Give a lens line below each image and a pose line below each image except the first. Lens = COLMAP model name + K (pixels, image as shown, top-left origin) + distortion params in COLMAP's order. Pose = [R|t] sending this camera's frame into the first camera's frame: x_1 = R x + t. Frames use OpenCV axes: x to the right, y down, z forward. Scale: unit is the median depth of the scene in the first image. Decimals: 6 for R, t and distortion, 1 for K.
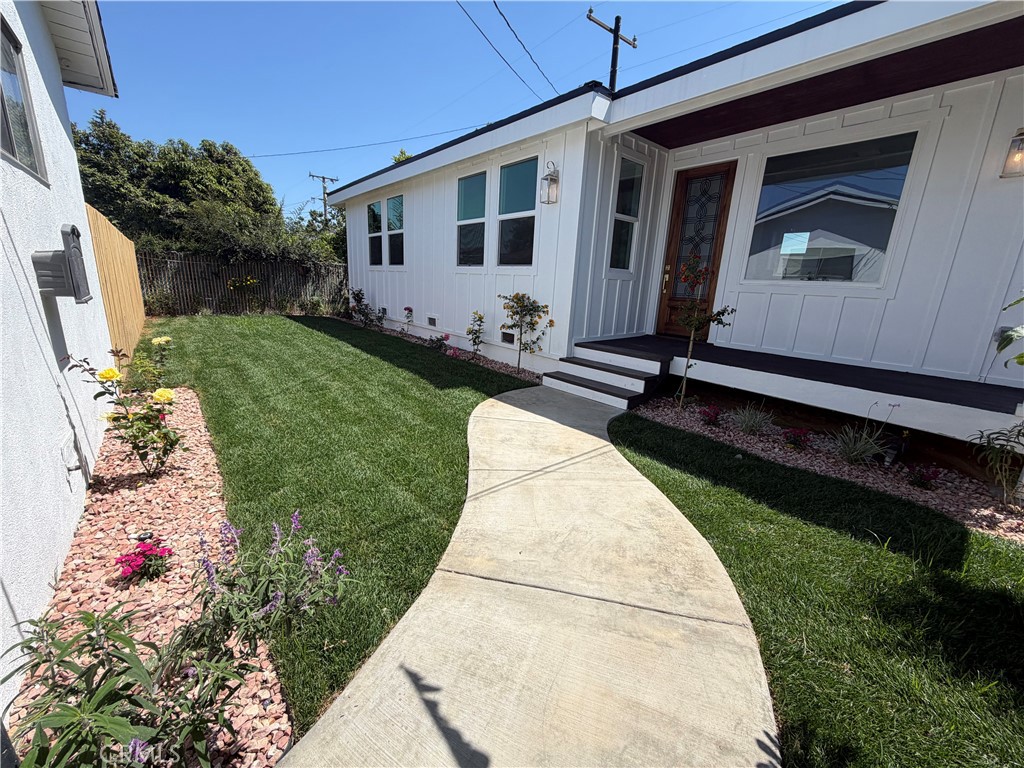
lens RADIAL K [[410.3, 0, 509.9], [0, 410.3, 388.0], [0, 0, 1]] dist [0.000814, -0.000112]
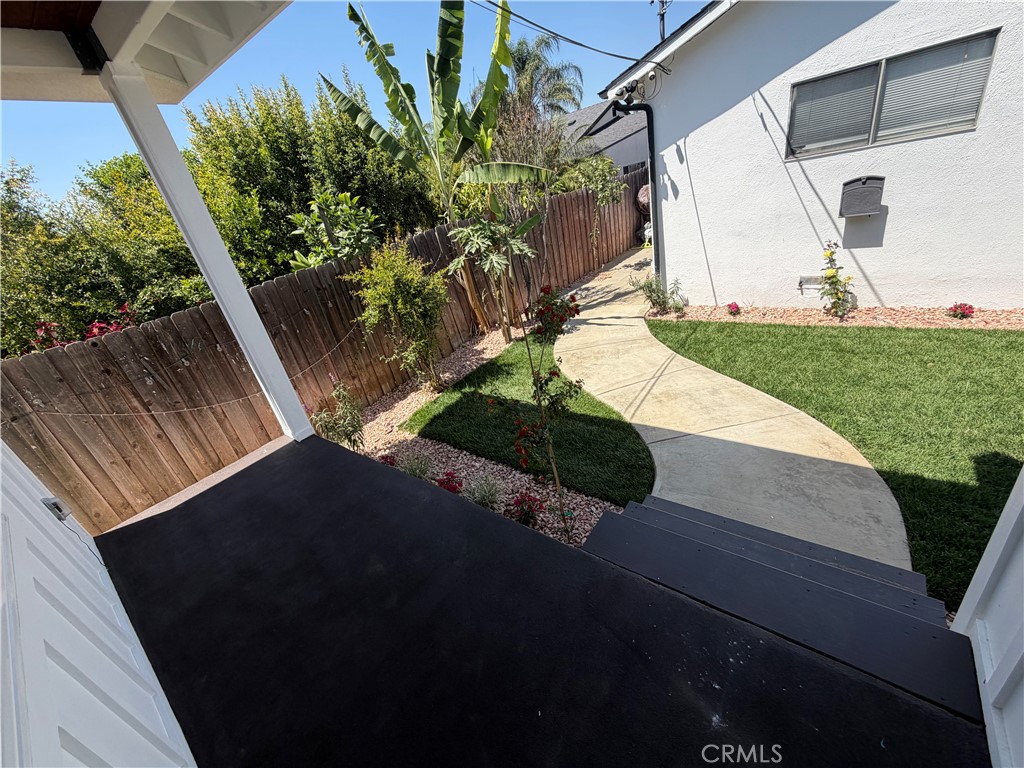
lens RADIAL K [[410.3, 0, 509.9], [0, 410.3, 388.0], [0, 0, 1]] dist [0.000814, -0.000112]
pose [[-0.962619, 0.230599, -0.142086, 0.585637], [0.086155, 0.758011, 0.646527, -0.559390], [0.256791, 0.610118, -0.749543, 1.434758]]
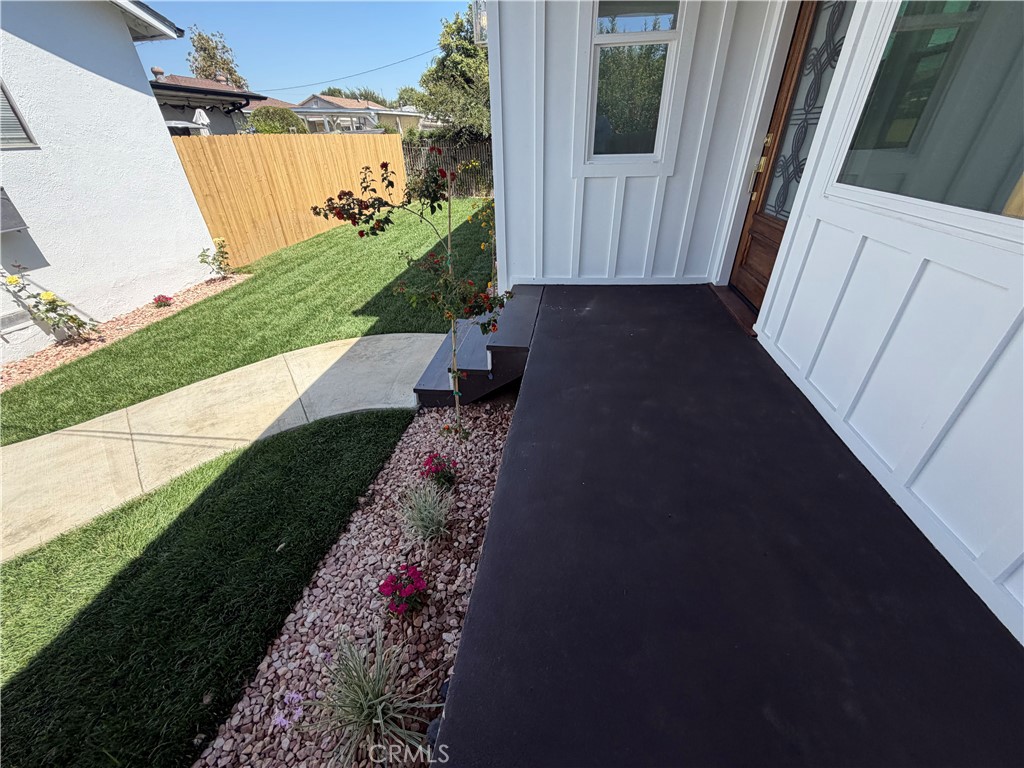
lens RADIAL K [[410.3, 0, 509.9], [0, 410.3, 388.0], [0, 0, 1]] dist [0.000814, -0.000112]
pose [[0.672634, 0.334537, -0.660036, 0.922087], [-0.129369, 0.931398, 0.340238, -0.252337], [0.728579, -0.143467, 0.669769, 0.724852]]
